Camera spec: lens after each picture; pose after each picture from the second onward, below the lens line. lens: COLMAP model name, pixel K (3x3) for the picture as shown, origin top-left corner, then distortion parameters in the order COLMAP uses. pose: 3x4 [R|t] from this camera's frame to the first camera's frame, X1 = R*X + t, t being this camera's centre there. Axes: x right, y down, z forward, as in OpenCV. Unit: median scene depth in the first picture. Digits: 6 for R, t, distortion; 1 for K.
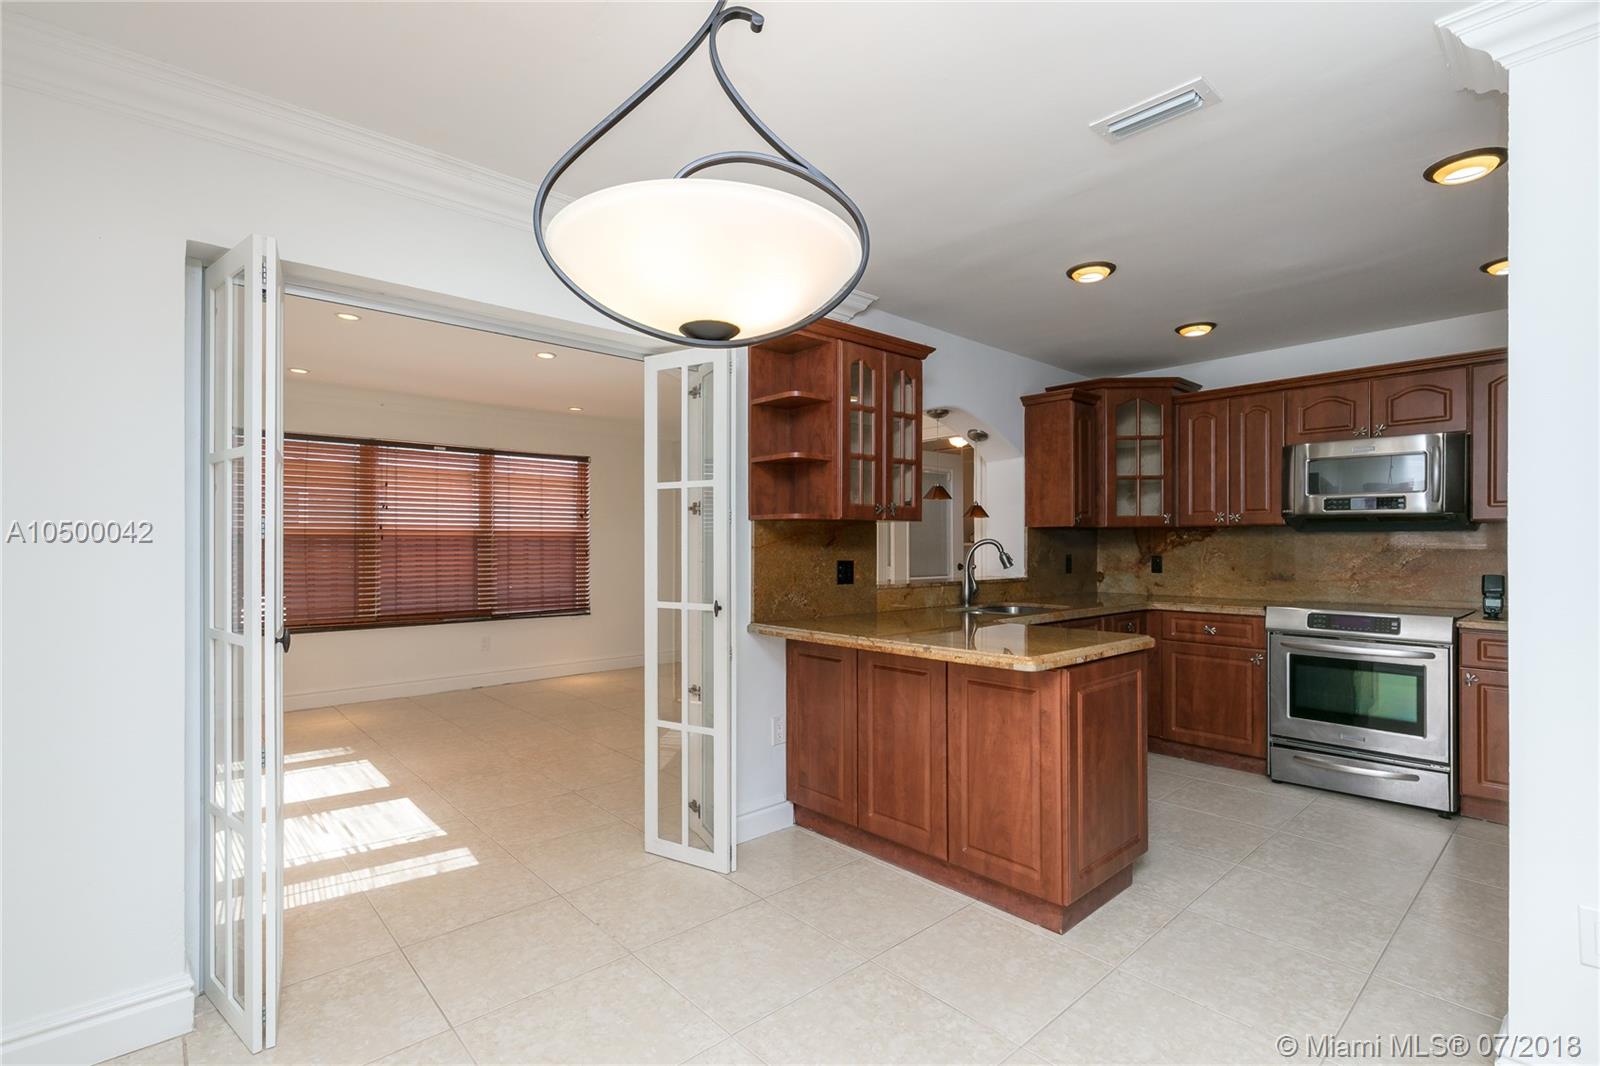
lens RADIAL K [[723.2, 0, 790.5], [0, 723.2, 540.4], [0, 0, 1]] dist [0.006726, 0.001550]
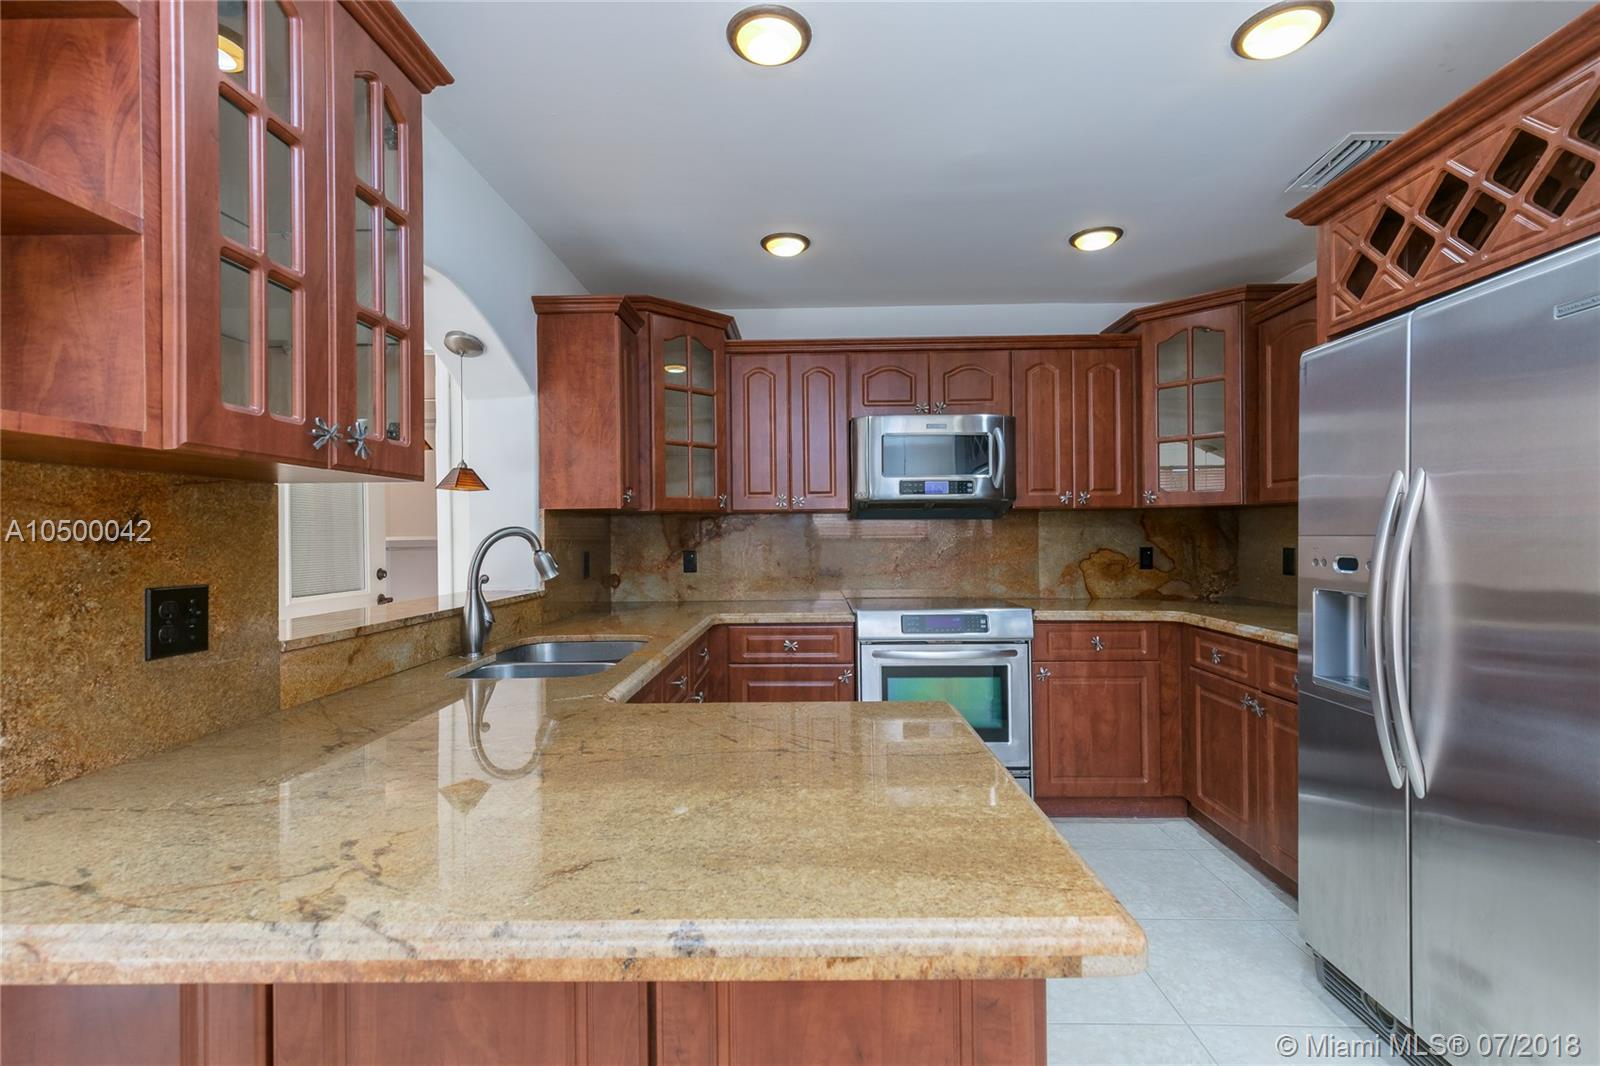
lens RADIAL K [[723.2, 0, 803.0], [0, 723.2, 535.2], [0, 0, 1]] dist [0.006726, 0.001550]
pose [[0.667617, -0.005934, 0.744482, 0.015345], [0.003848, 0.999982, 0.004520, 0.002928], [-0.744495, -0.000152, 0.667628, 0.501544]]
